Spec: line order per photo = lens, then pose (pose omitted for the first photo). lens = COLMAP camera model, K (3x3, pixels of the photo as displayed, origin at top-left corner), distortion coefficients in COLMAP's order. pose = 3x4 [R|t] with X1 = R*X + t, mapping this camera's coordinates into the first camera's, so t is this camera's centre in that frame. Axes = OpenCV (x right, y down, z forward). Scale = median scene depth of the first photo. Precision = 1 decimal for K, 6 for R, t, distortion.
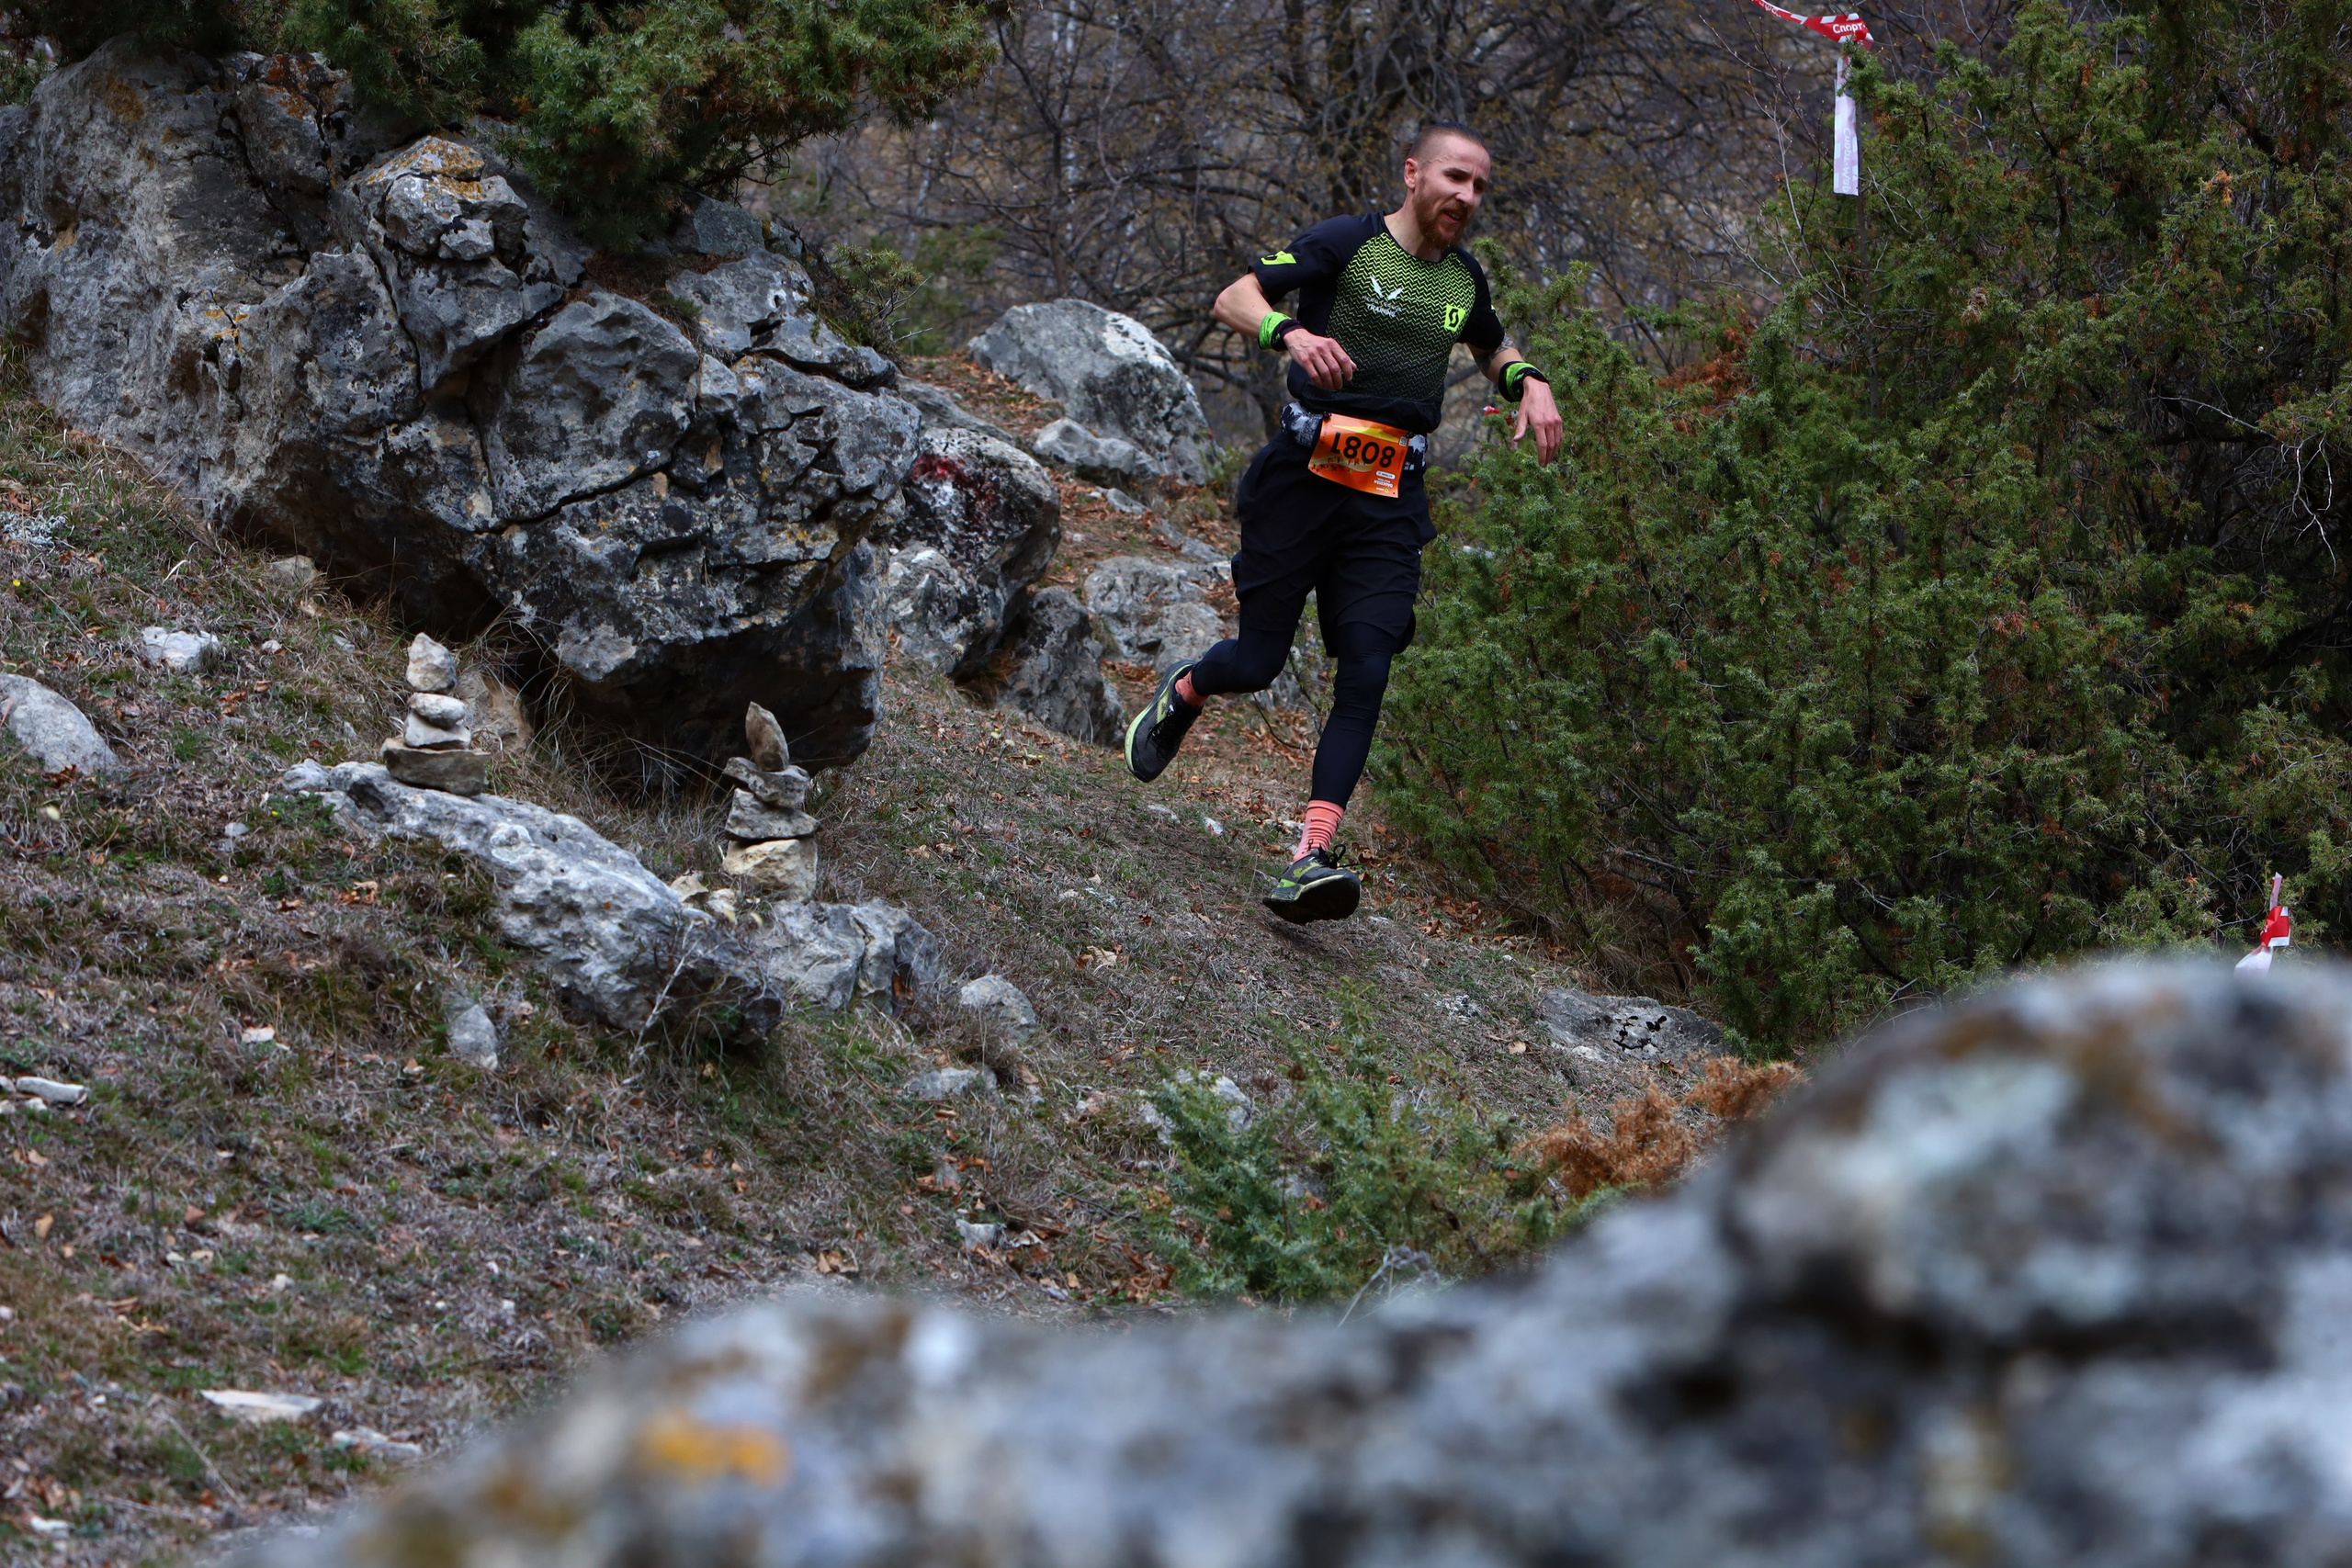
lens RADIAL K [[5782.7, 0, 1176.0], [0, 5782.7, 784.0], [0, 0, 1]] dist [0.027798, -1.911086]
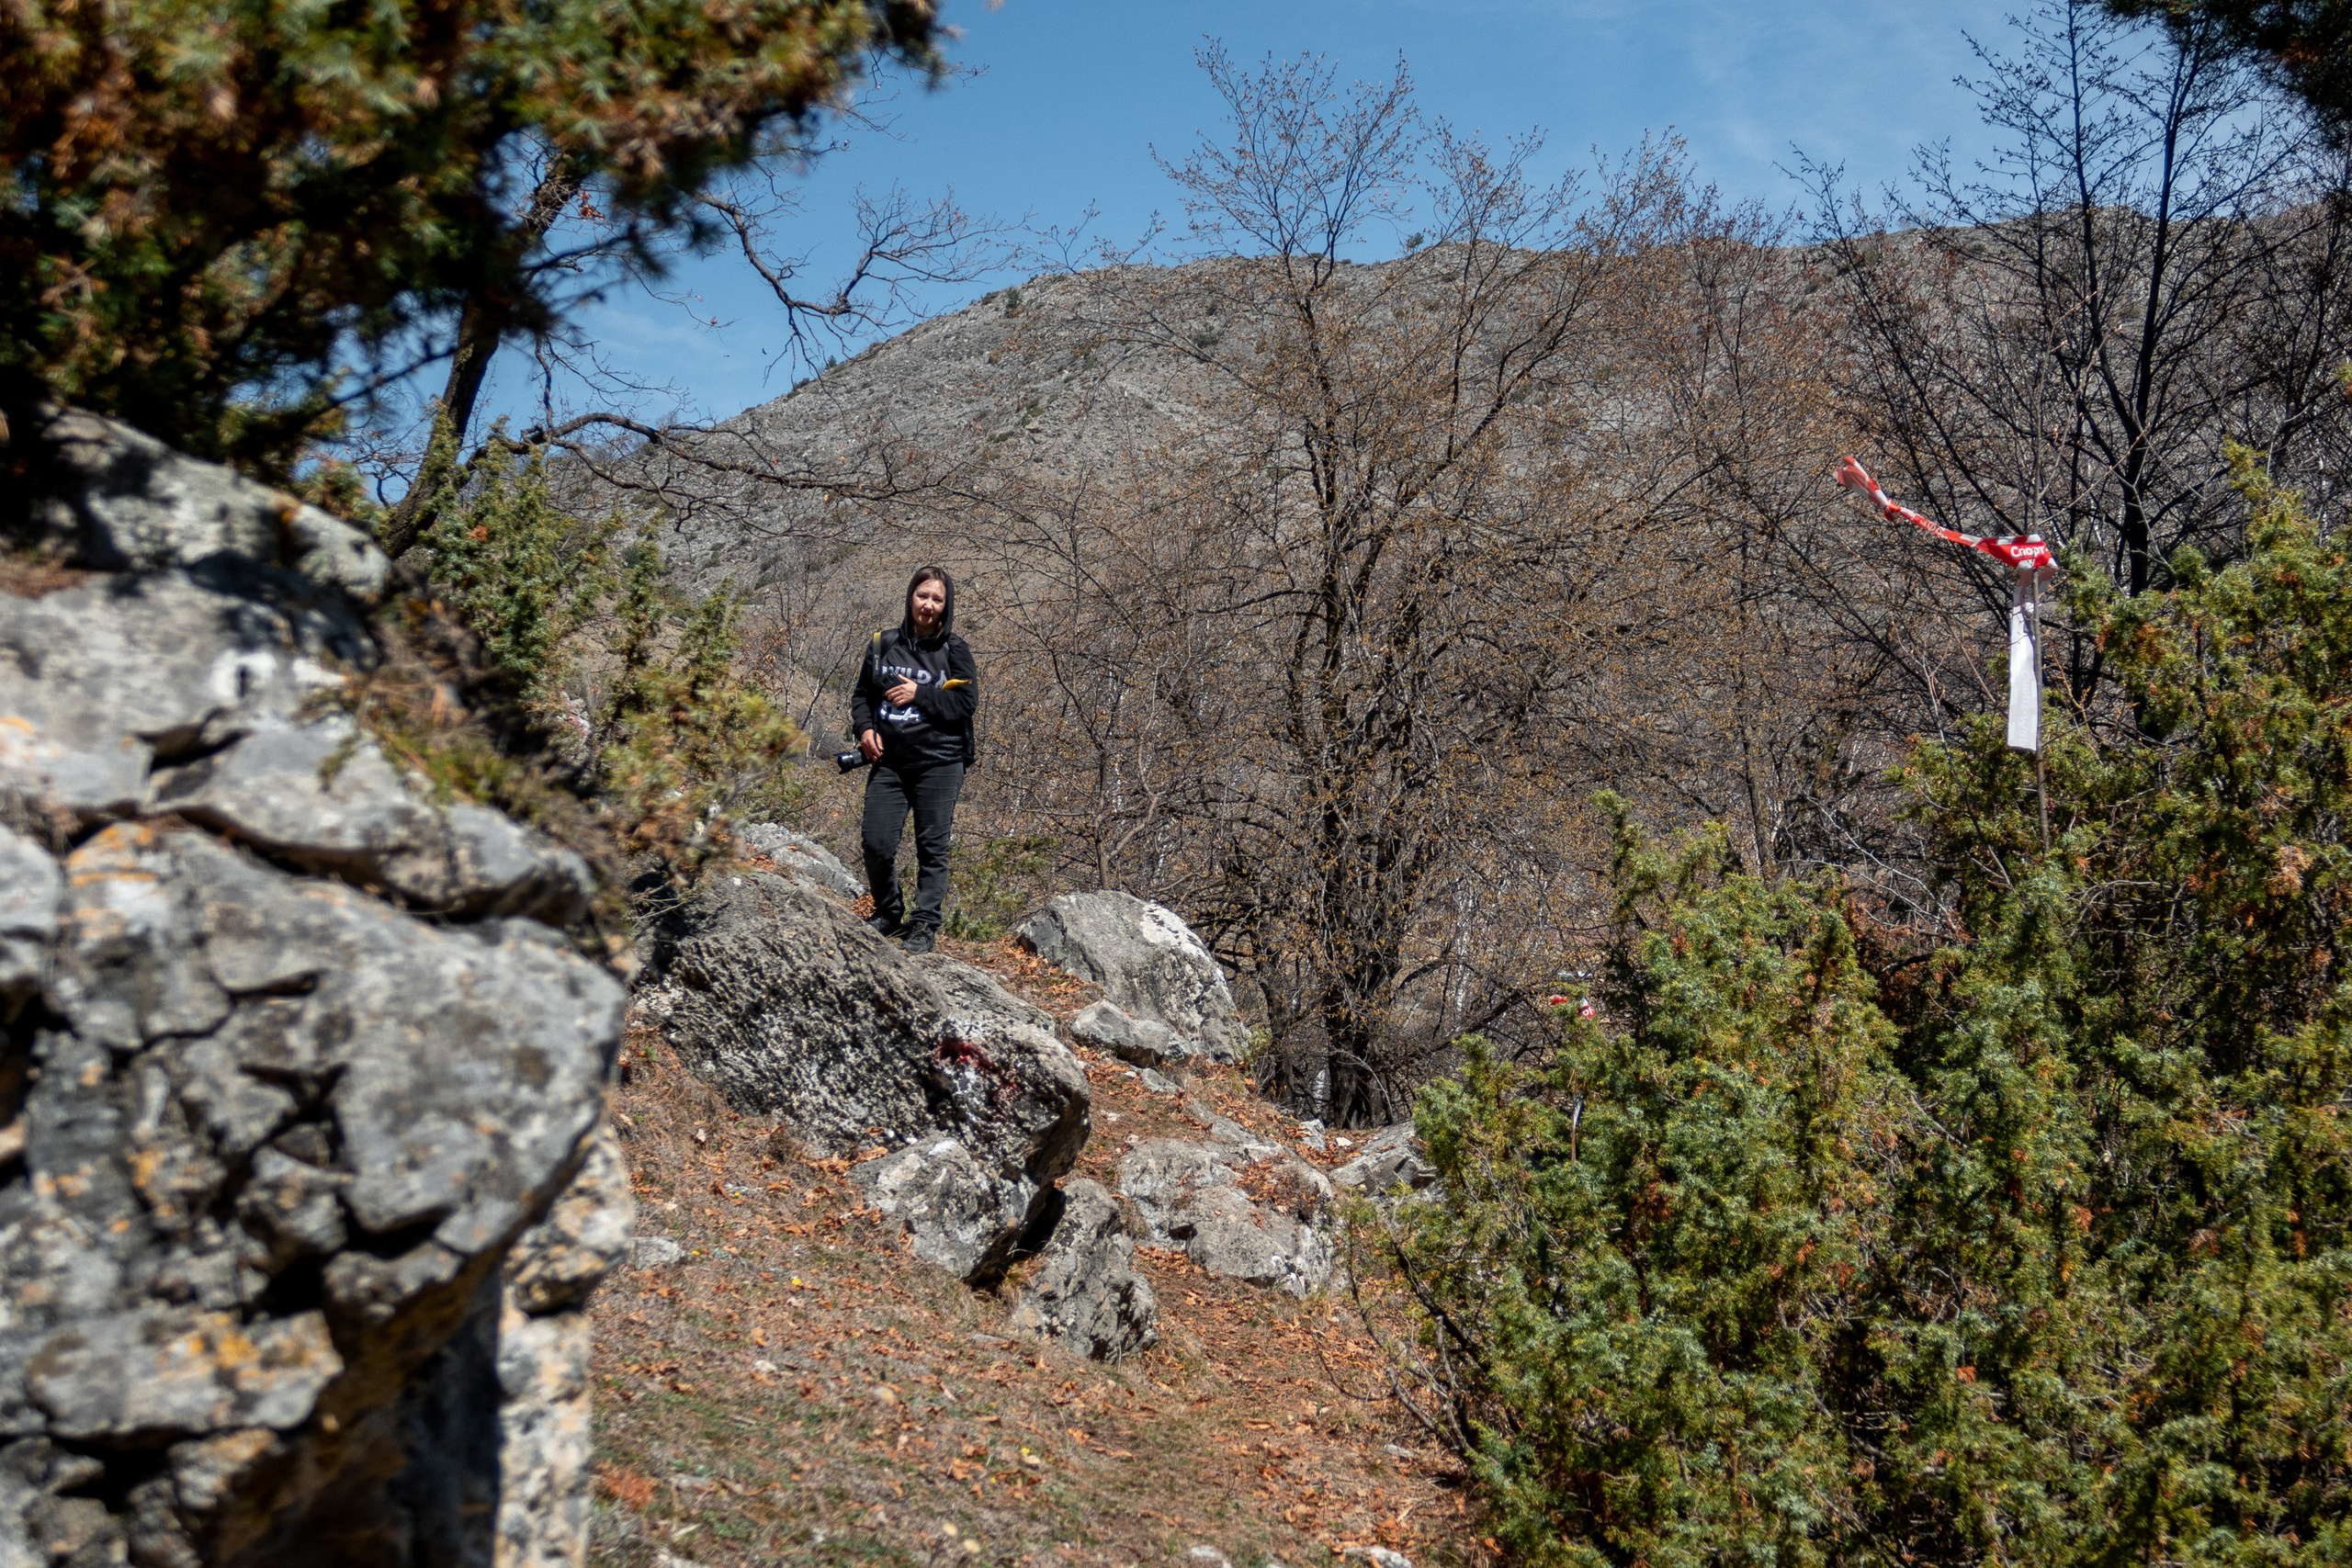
lens RADIAL K [[2150.8, 0, 1176.0], [0, 2150.8, 784.0], [0, 0, 1]] dist [-0.038996, -0.000872]
pose [[0.999872, 0.015903, 0.001786, -0.007686], [-0.015409, 0.986865, -0.160810, -0.042279], [-0.004319, 0.160762, 0.986984, 0.651836]]
